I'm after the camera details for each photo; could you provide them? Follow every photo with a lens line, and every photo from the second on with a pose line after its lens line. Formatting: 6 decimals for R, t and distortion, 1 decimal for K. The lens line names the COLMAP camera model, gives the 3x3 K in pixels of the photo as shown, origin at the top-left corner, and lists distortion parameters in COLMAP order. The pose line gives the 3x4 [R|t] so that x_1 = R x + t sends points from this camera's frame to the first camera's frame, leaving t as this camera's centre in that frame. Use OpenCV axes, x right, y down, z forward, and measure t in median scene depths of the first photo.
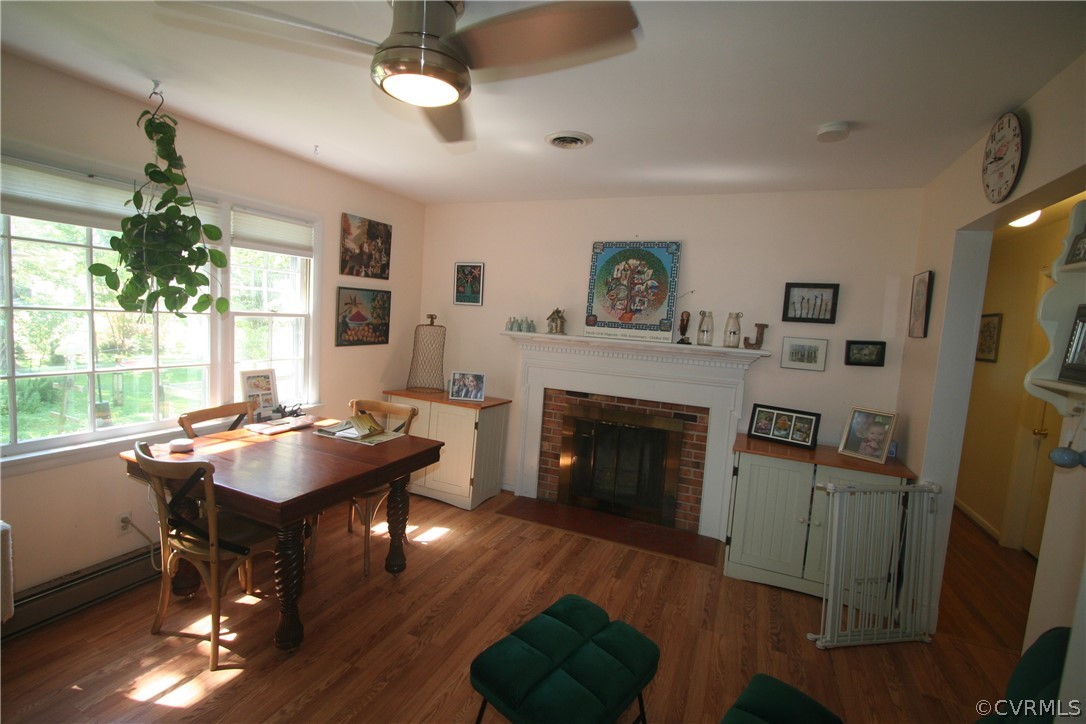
lens RADIAL K [[500.5, 0, 526.9], [0, 500.5, 359.2], [0, 0, 1]] dist [-0.017524, 0.001390]
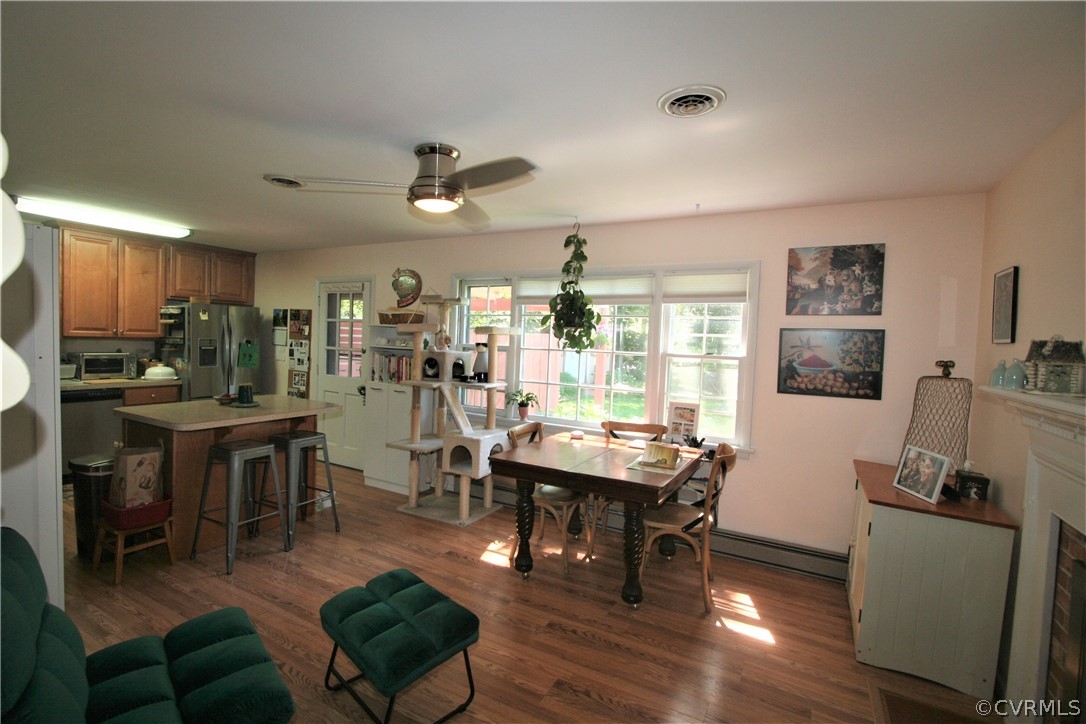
lens RADIAL K [[500.5, 0, 526.9], [0, 500.5, 359.2], [0, 0, 1]] dist [-0.017524, 0.001390]
pose [[-0.088700, -0.023247, -0.995787, 0.593631], [-0.130790, 0.991343, -0.011493, -0.016150], [0.987434, 0.129220, -0.090973, 0.630473]]
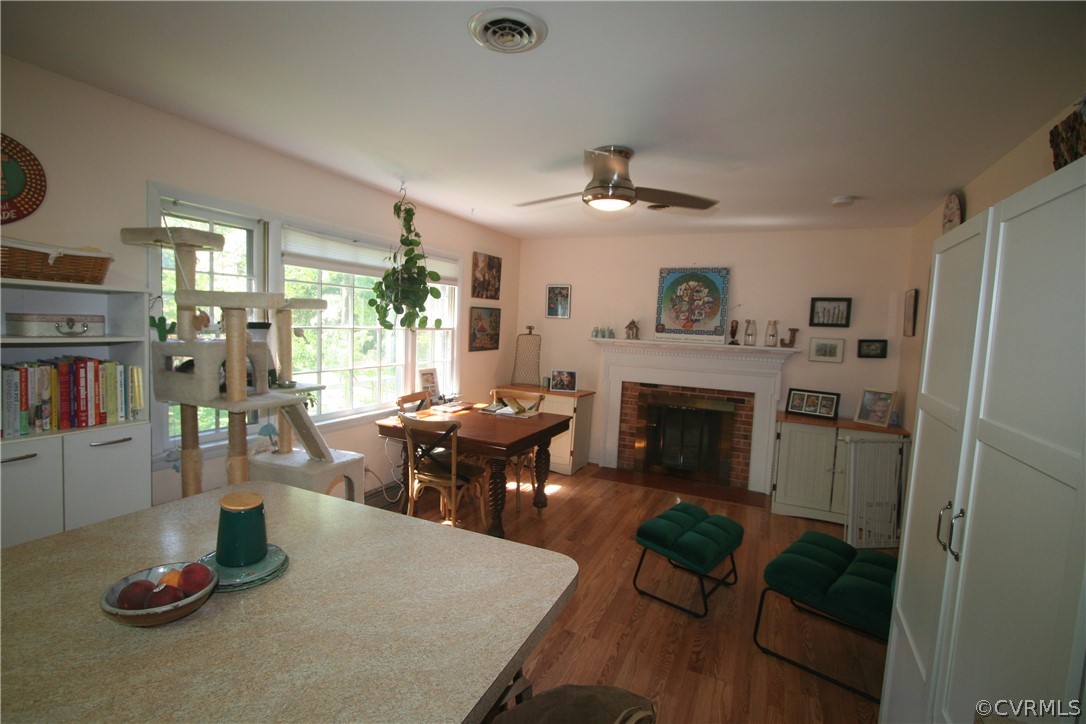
lens RADIAL K [[500.5, 0, 526.9], [0, 500.5, 359.2], [0, 0, 1]] dist [-0.017524, 0.001390]
pose [[0.999371, -0.018001, -0.030570, -0.192780], [0.017508, 0.999714, -0.016307, 0.019548], [0.030854, 0.015761, 0.999400, -0.334892]]
